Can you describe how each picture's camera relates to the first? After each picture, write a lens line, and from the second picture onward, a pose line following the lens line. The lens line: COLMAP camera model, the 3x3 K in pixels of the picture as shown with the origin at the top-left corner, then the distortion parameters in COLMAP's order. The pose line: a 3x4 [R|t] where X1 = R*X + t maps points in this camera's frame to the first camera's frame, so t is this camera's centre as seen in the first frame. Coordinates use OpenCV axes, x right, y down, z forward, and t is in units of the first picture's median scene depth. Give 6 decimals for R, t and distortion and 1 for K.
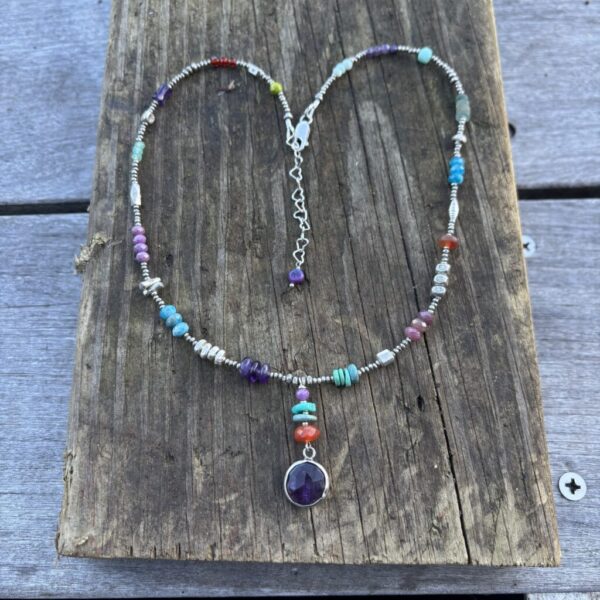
lens RADIAL K [[655.2, 0, 298.8], [0, 655.2, 299.5], [0, 0, 1]] dist [-0.023379, 0.000000]
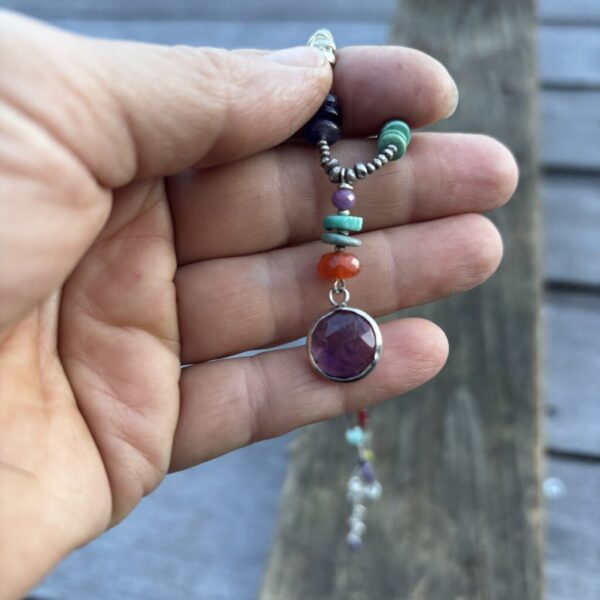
lens RADIAL K [[655.2, 0, 304.6], [0, 655.2, 298.9], [0, 0, 1]] dist [-0.023379, 0.000000]
pose [[0.975083, 0.128157, -0.181079, -0.024859], [-0.180027, 0.934091, -0.308326, 0.109104], [0.129630, 0.333242, 0.933887, -0.896922]]
